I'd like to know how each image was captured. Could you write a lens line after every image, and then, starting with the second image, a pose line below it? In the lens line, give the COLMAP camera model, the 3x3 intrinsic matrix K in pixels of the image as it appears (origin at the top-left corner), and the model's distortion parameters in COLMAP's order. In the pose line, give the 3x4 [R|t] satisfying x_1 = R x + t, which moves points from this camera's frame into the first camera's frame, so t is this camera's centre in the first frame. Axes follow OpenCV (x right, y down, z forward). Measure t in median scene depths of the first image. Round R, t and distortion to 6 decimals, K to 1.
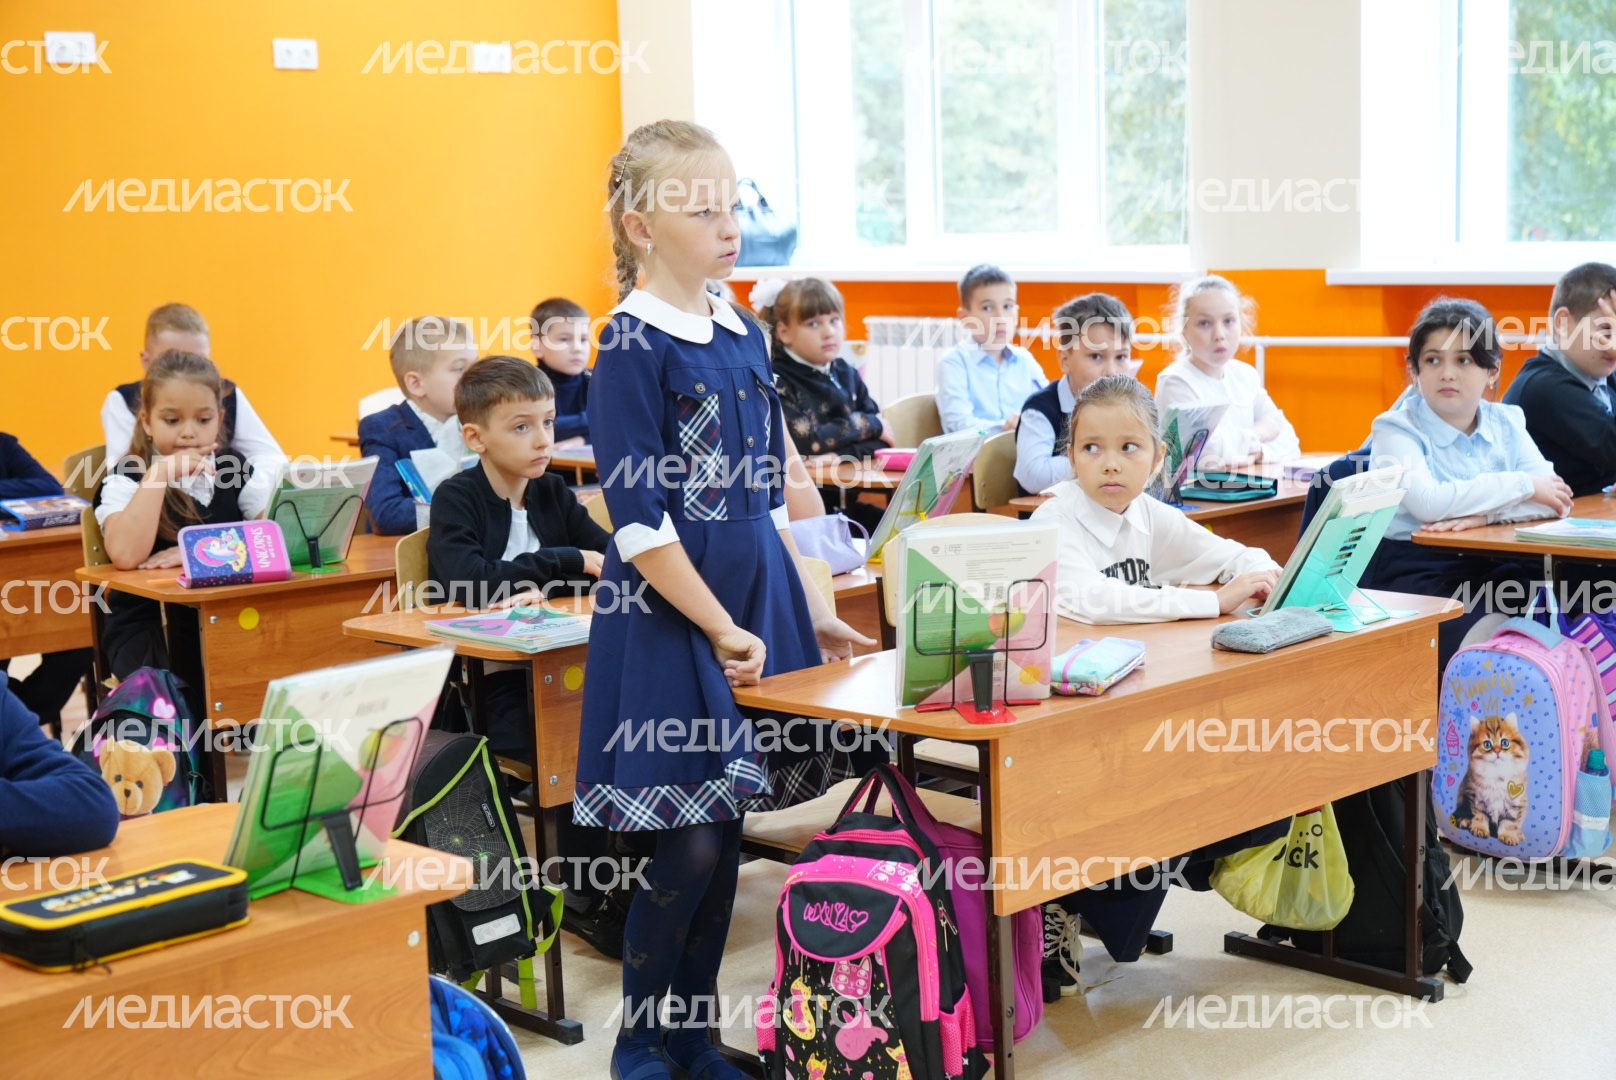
lens RADIAL K [[2391.4, 0, 794.8], [0, 2391.4, 541.2], [0, 0, 1]] dist [-0.001642, 0.000000]
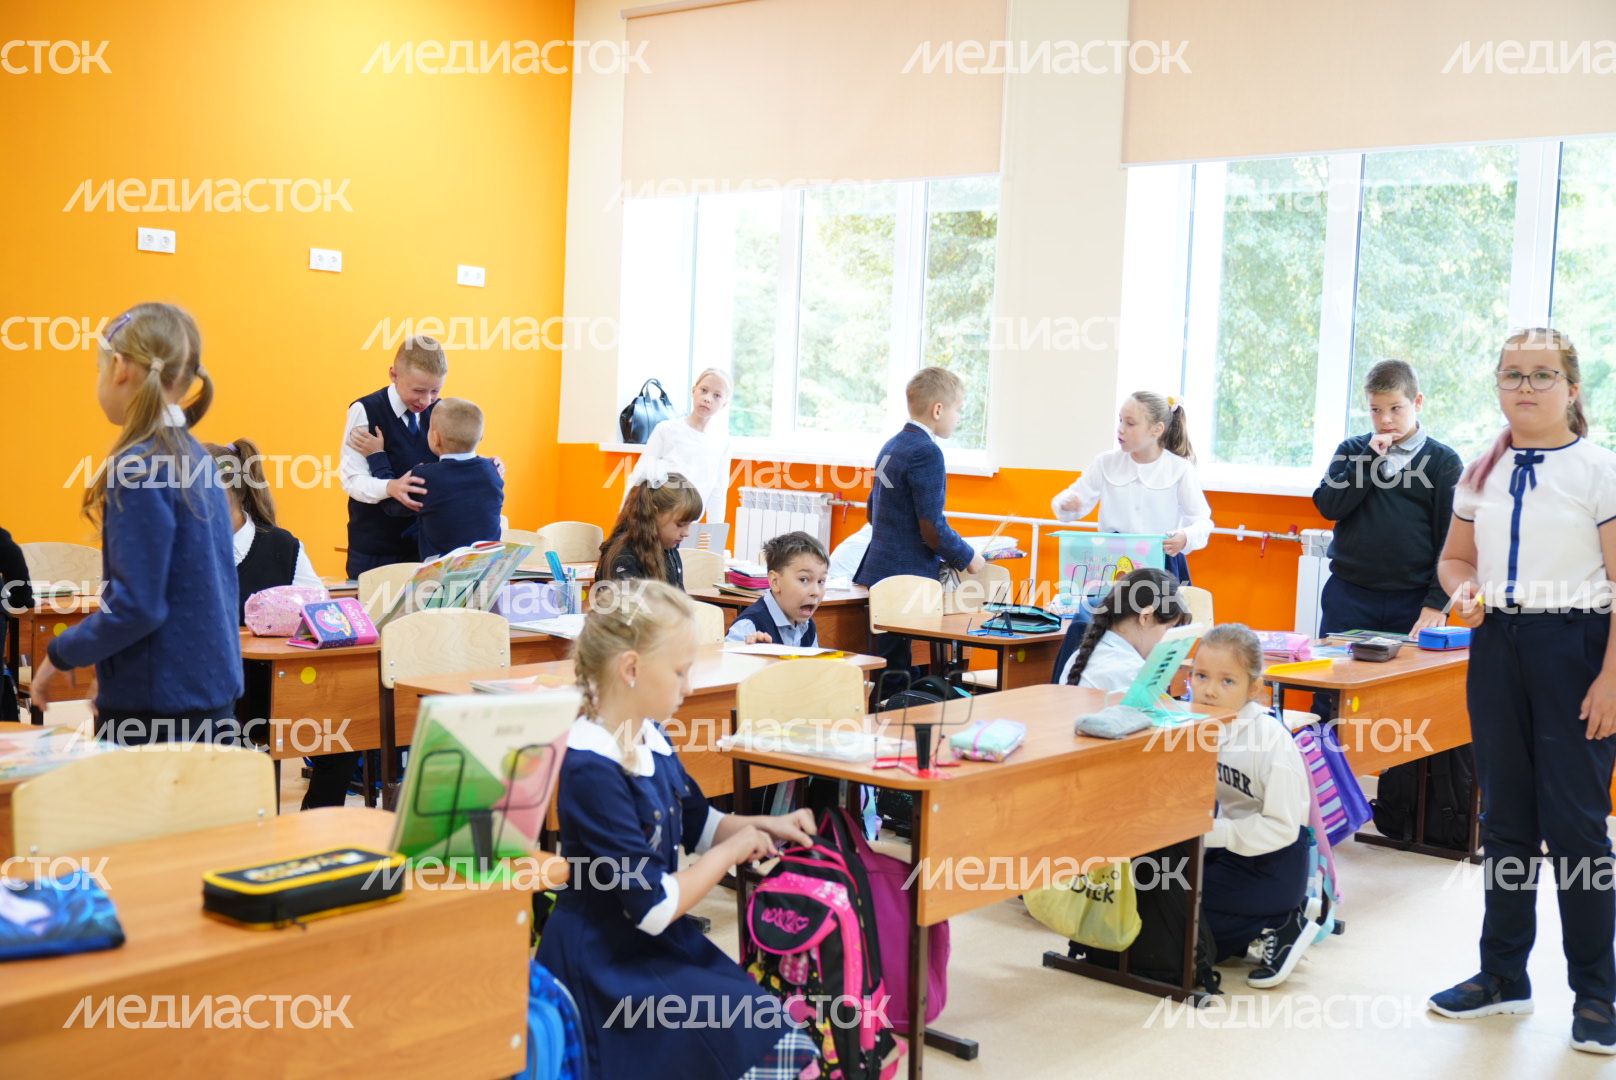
lens RADIAL K [[1755.8, 0, 779.1], [0, 1755.8, 542.6], [0, 0, 1]] dist [-0.002046, 0.000000]
pose [[0.992905, 0.064387, 0.099967, -0.100687], [-0.057083, 0.995602, -0.074285, 0.022739], [-0.104310, 0.068051, 0.992214, 0.036961]]
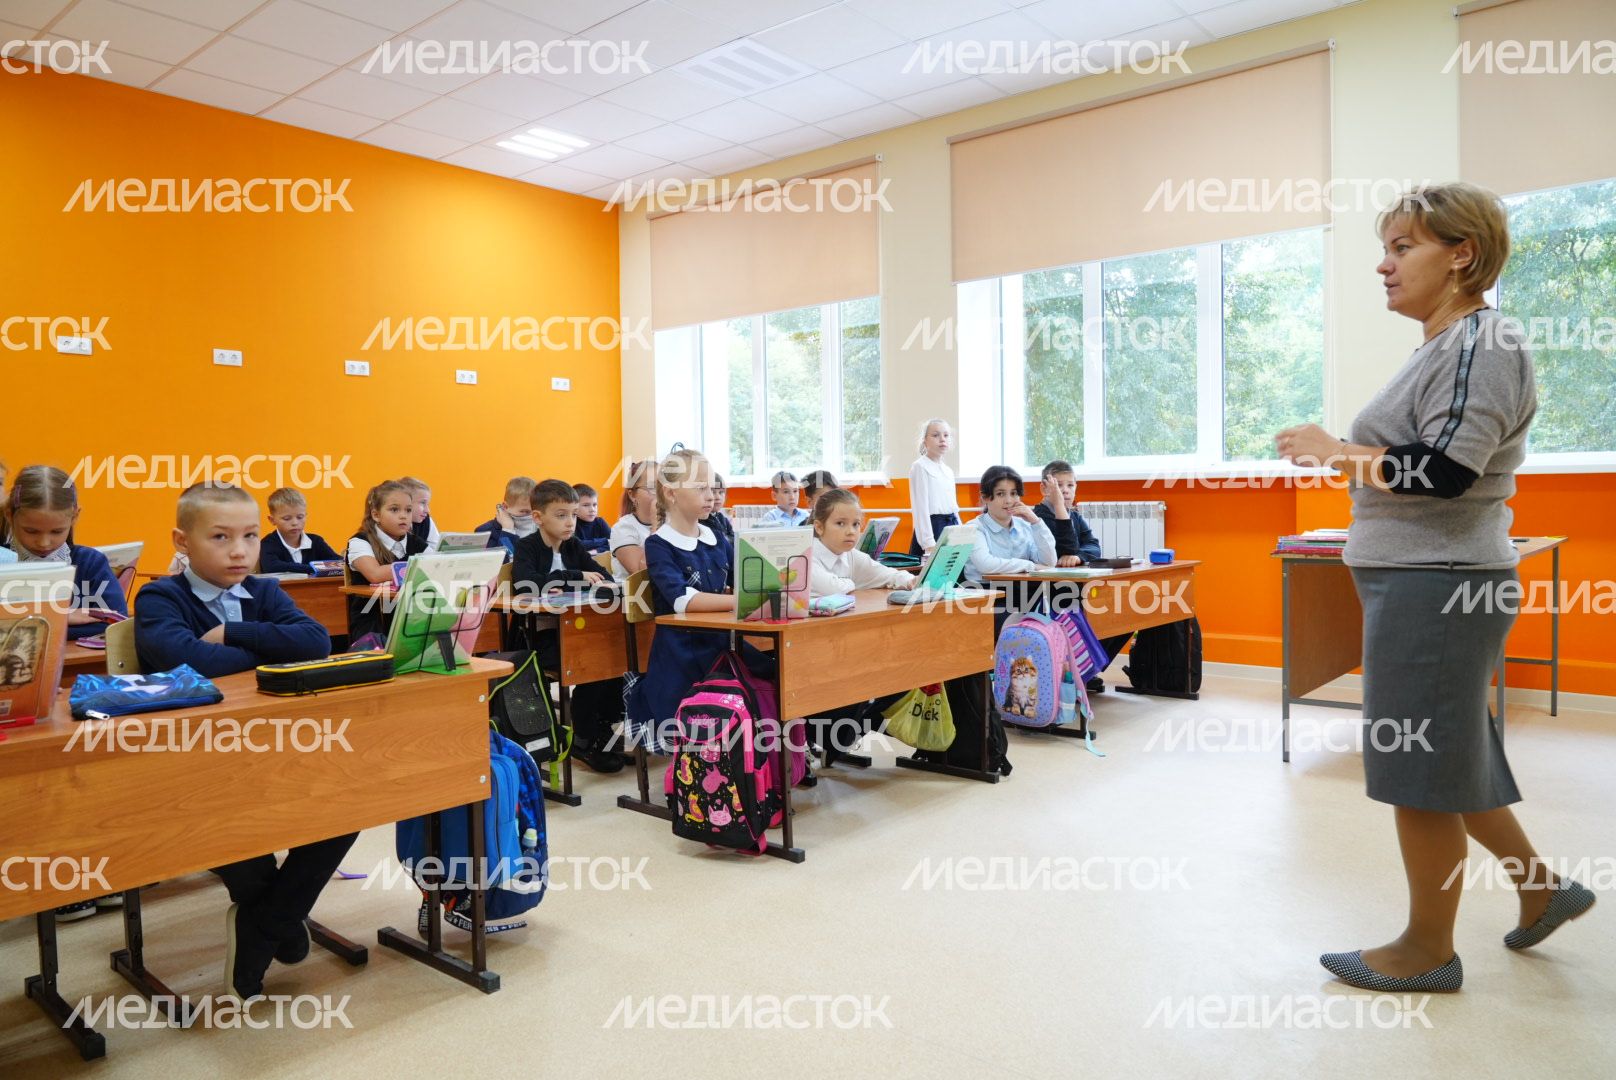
lens RADIAL K [[1097.3, 0, 804.7], [0, 1097.3, 545.1], [0, 0, 1]] dist [-0.032778, 0.025027]
pose [[0.996271, 0.010786, 0.085600, 0.021439], [-0.001592, 0.994285, -0.106748, 0.105839], [-0.086262, 0.106214, 0.990595, 0.054377]]
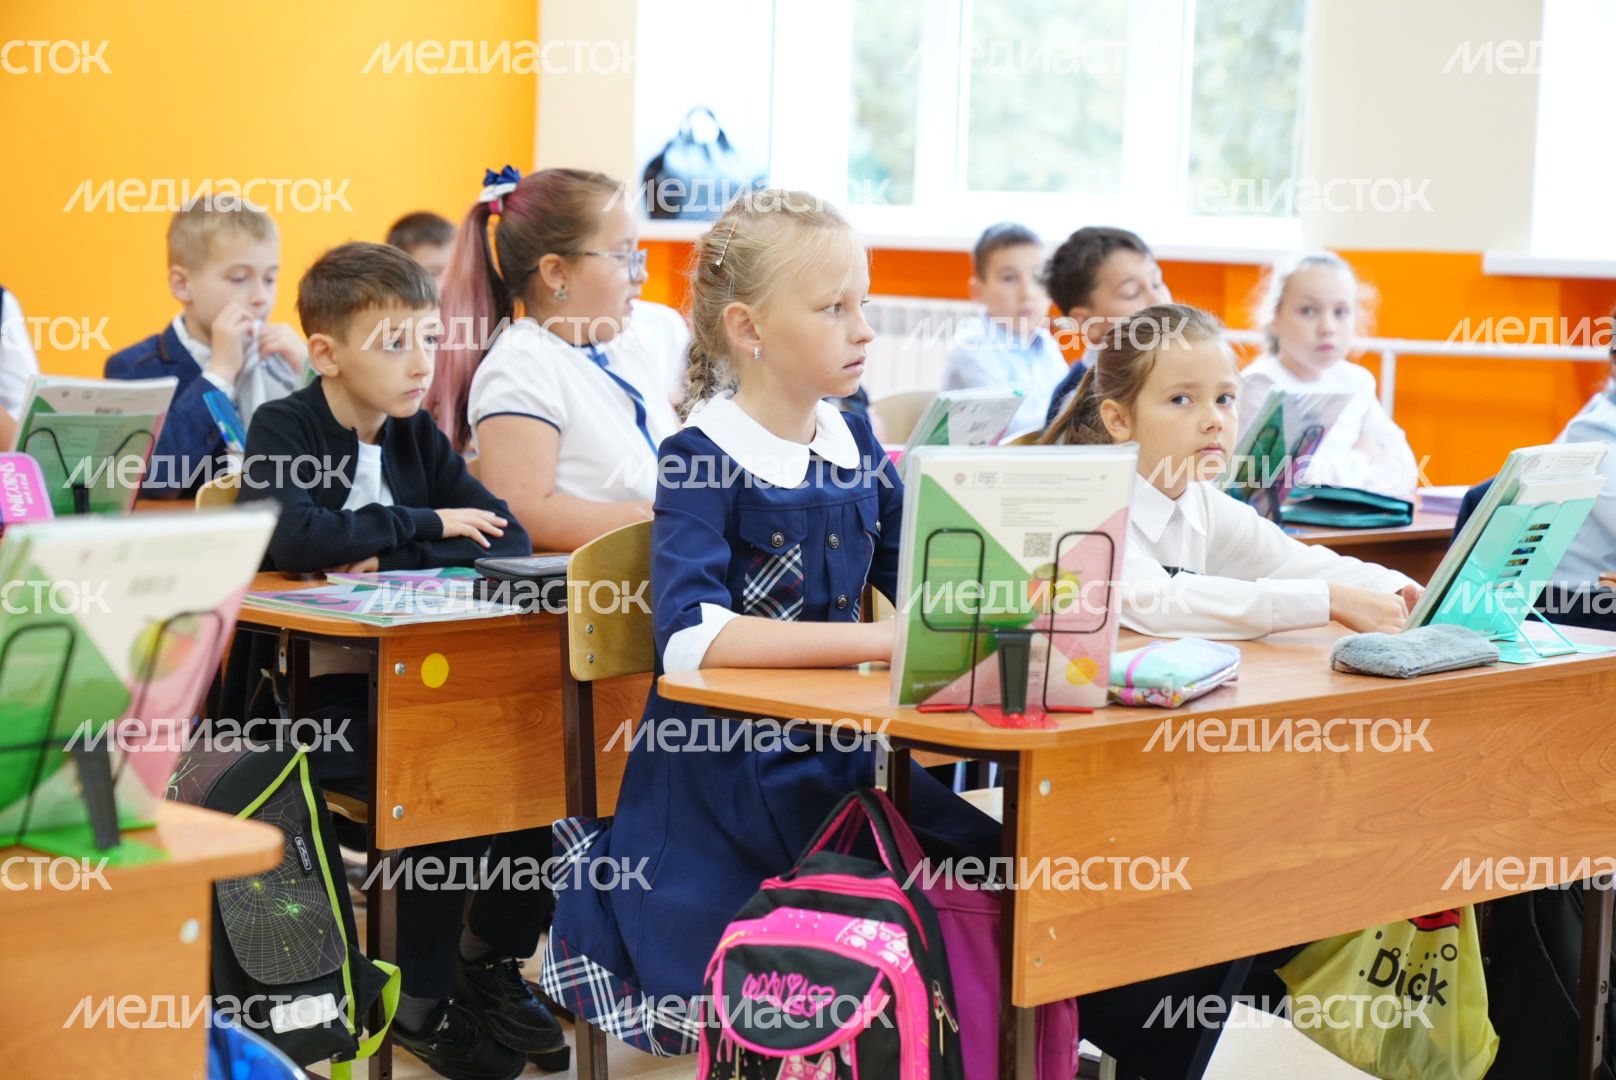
lens RADIAL K [[3172.8, 0, 768.5], [0, 3172.8, 555.4], [0, 0, 1]] dist [0.018148, 0.000000]
pose [[0.998138, 0.059779, 0.012113, -0.007668], [-0.059193, 0.997274, -0.044059, 0.068594], [-0.014714, 0.043260, 0.998955, 0.058371]]
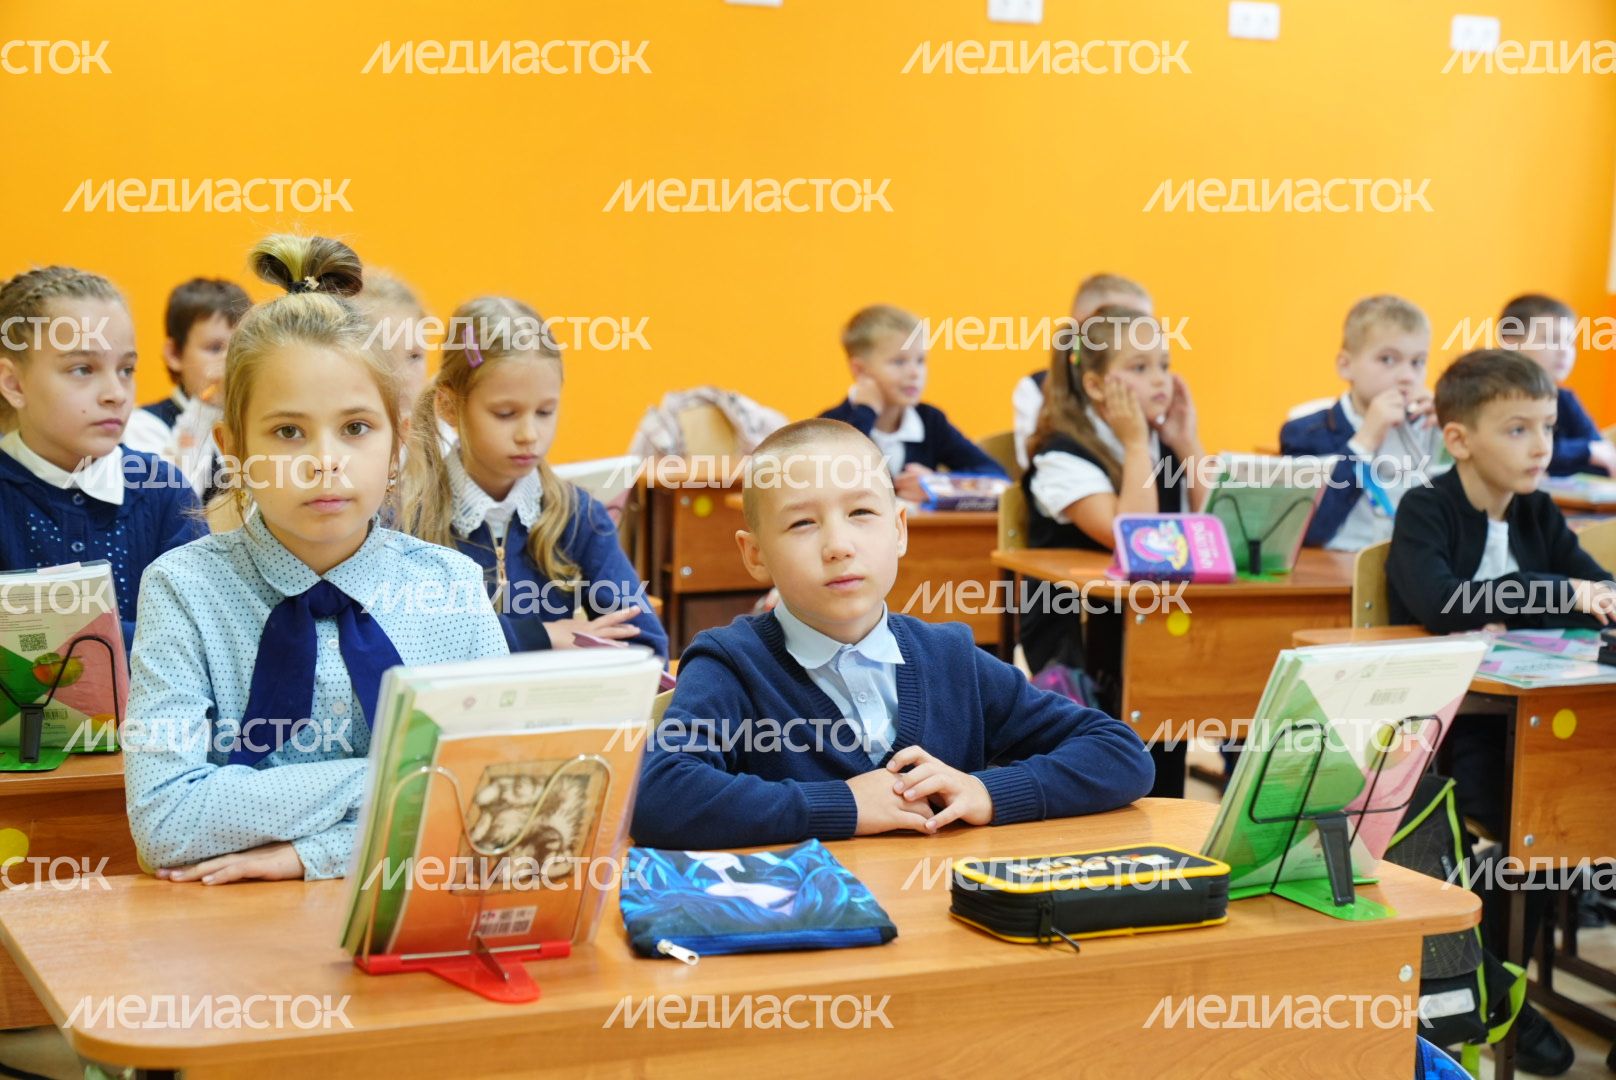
lens RADIAL K [[2671.8, 0, 778.9], [0, 2671.8, 524.9], [0, 0, 1]] dist [-0.013591, 0.000000]
pose [[0.937673, 0.091760, -0.335185, -0.050029], [-0.101979, 0.994702, -0.012975, 0.032393], [0.332219, 0.046348, 0.942063, 0.013431]]
